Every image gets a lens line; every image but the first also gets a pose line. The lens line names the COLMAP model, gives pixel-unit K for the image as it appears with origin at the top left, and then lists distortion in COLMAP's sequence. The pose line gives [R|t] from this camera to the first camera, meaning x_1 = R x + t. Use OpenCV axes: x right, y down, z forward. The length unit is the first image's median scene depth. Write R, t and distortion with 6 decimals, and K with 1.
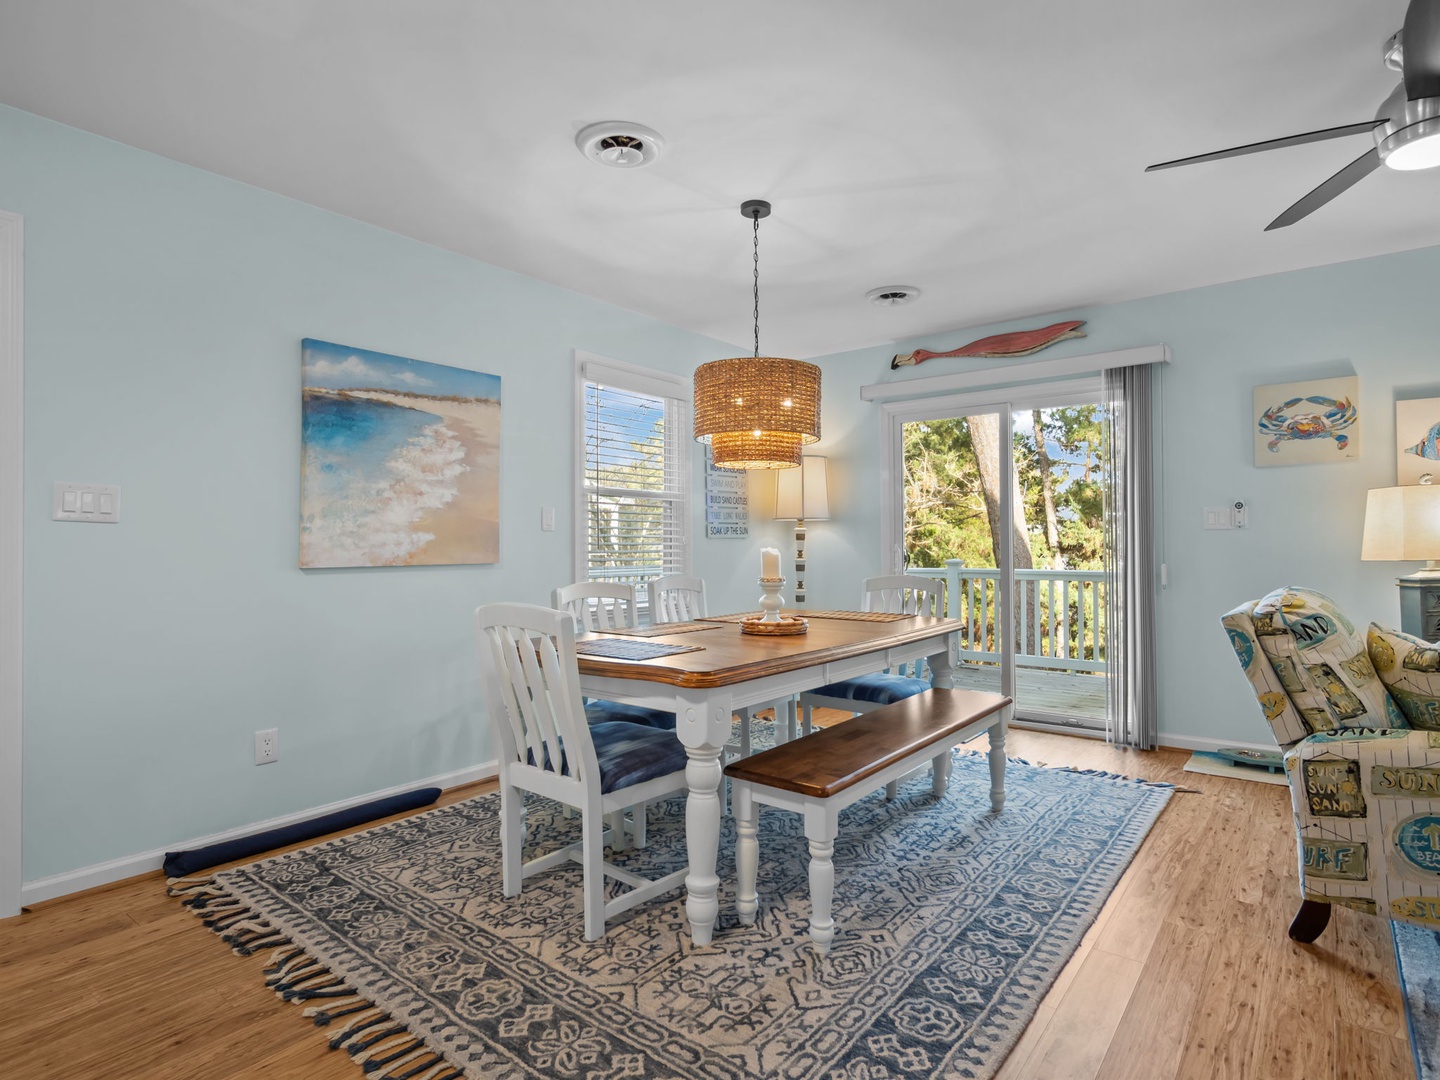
lens RADIAL K [[761.8, 0, 720.0], [0, 761.8, 540.0], [0, 0, 1]] dist [0.001339, -0.000096]
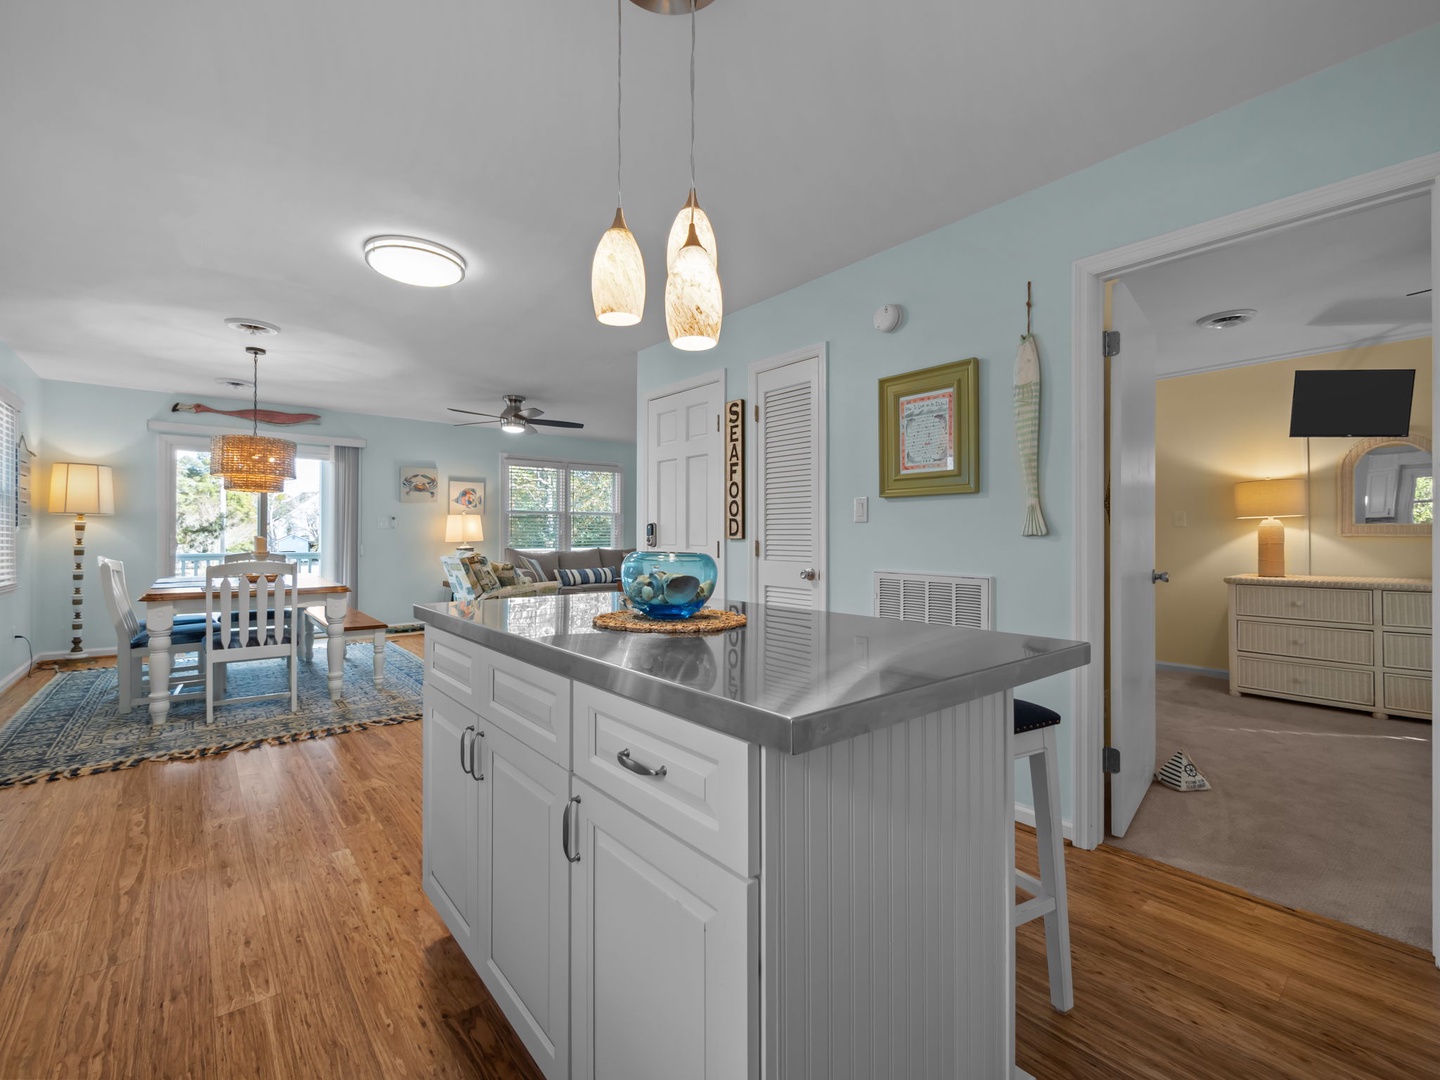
lens RADIAL K [[681.1, 0, 716.2], [0, 681.1, 531.8], [0, 0, 1]] dist [0.001237, 0.000014]
pose [[0.225523, 0.010726, 0.974179, -1.130435], [-0.008746, 0.999921, -0.008984, 0.003830], [-0.974198, -0.006494, 0.225599, -0.397806]]
